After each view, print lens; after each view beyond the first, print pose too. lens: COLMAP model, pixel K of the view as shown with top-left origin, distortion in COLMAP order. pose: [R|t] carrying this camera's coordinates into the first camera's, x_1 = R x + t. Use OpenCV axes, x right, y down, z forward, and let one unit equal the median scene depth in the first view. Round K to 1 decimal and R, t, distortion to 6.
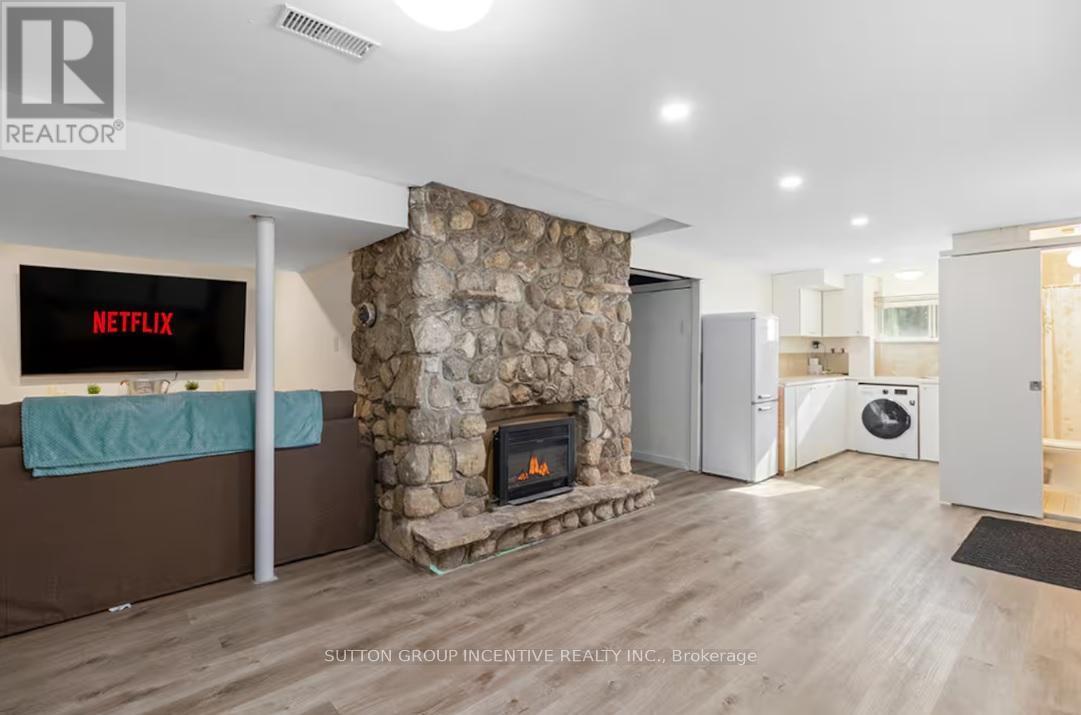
lens RADIAL K [[496.3, 0, 535.9], [0, 496.3, 353.7], [0, 0, 1]] dist [0.002485, 0.000224]
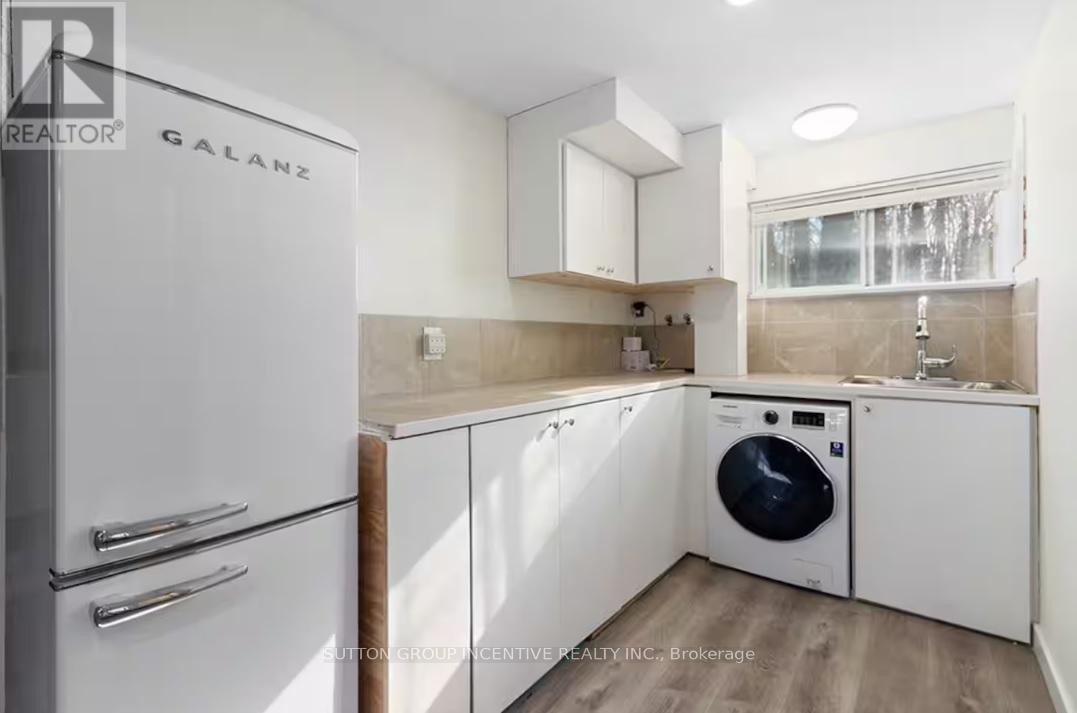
lens RADIAL K [[494.5, 0, 542.2], [0, 494.5, 351.1], [0, 0, 1]] dist [0.002485, 0.000224]
pose [[0.981571, -0.007816, 0.190937, 0.439001], [0.005878, 0.999925, 0.010718, 0.019545], [-0.191007, -0.009398, 0.981544, 0.632916]]
